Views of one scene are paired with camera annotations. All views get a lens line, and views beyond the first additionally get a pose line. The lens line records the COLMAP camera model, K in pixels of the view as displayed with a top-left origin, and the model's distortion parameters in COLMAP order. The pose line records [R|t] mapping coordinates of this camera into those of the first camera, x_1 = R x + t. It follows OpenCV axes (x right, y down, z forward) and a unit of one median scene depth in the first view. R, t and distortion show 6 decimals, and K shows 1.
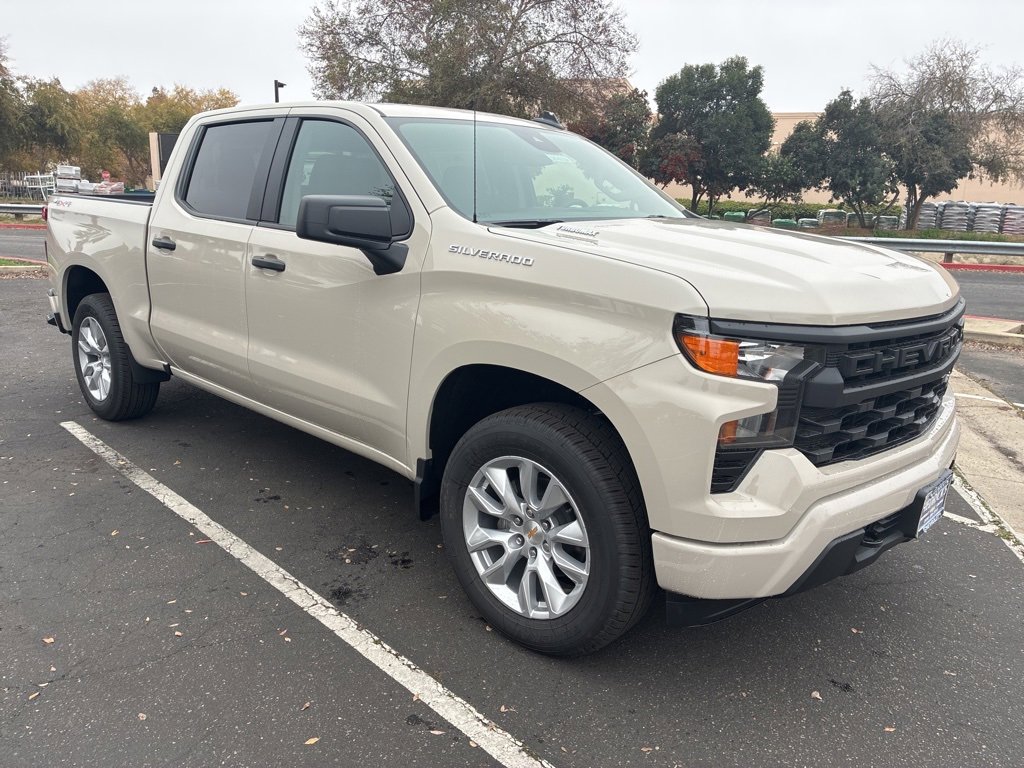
lens RADIAL K [[892.4, 0, 517.1], [0, 892.4, 390.6], [0, 0, 1]] dist [0.005518, -0.010707]
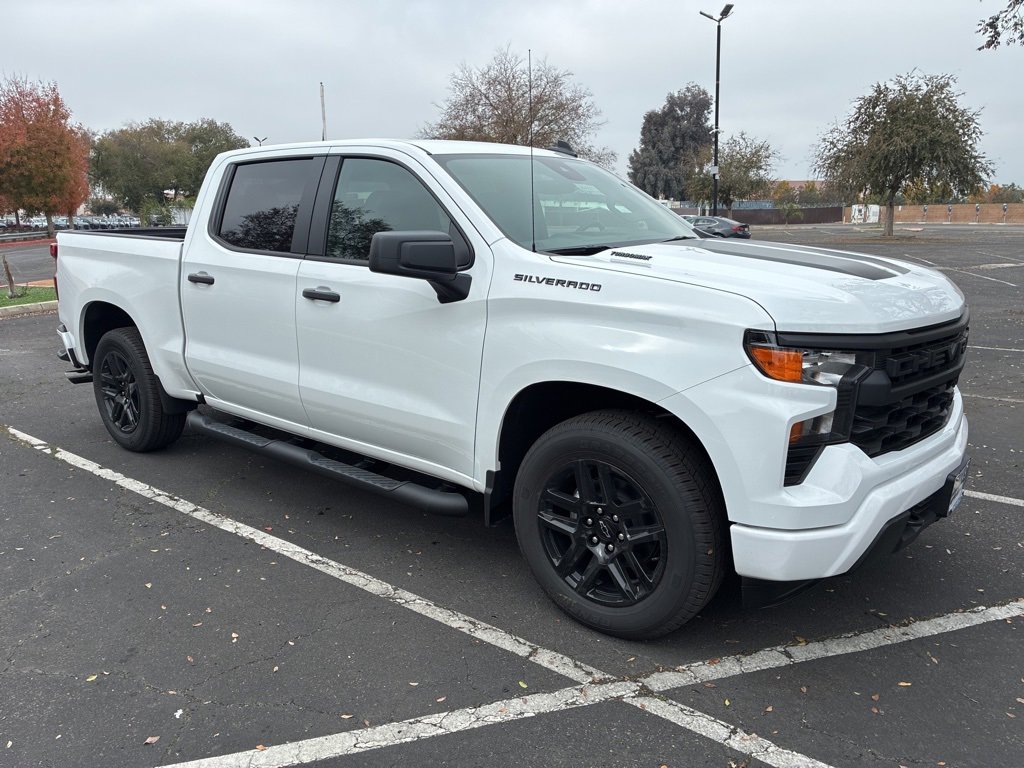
lens RADIAL K [[892.4, 0, 517.1], [0, 892.4, 390.6], [0, 0, 1]] dist [0.005518, -0.010707]
pose [[0.996382, -0.046082, 0.071405, -0.174379], [0.047020, 0.998828, -0.011505, -0.007979], [-0.070791, 0.014820, 0.997381, -0.094757]]
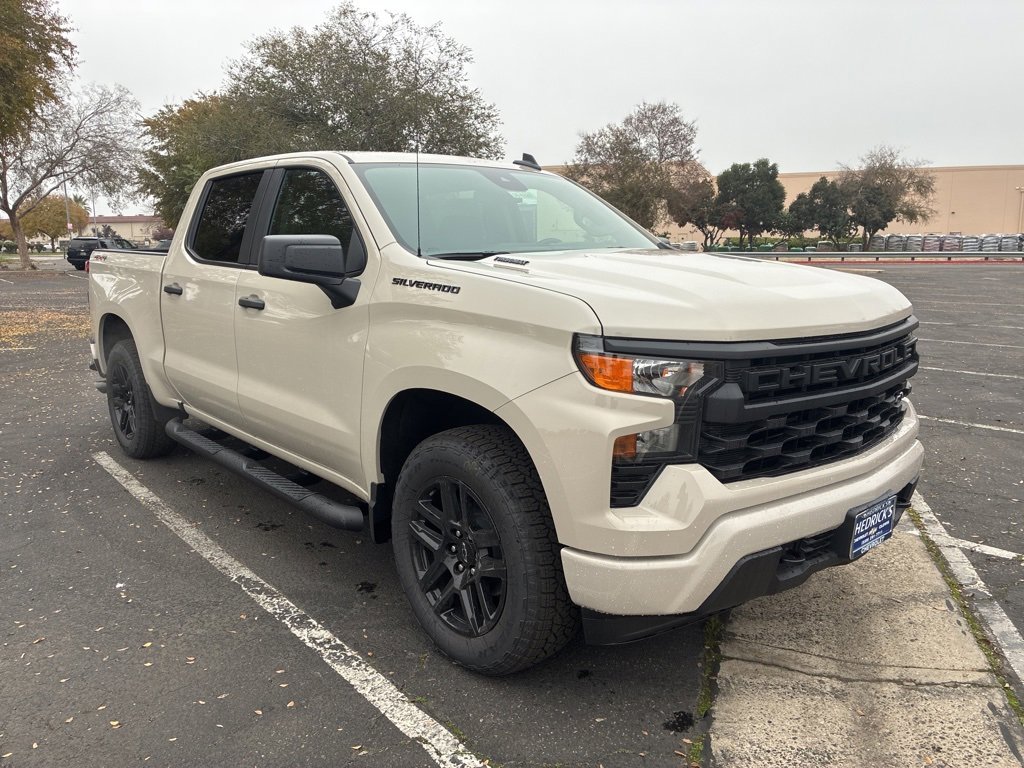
lens RADIAL K [[892.4, 0, 517.1], [0, 892.4, 390.6], [0, 0, 1]] dist [0.005518, -0.010707]
pose [[0.995062, -0.013745, -0.098296, 0.191250], [0.008055, 0.998281, -0.058051, 0.036034], [0.098925, 0.056972, 0.993463, -0.030149]]
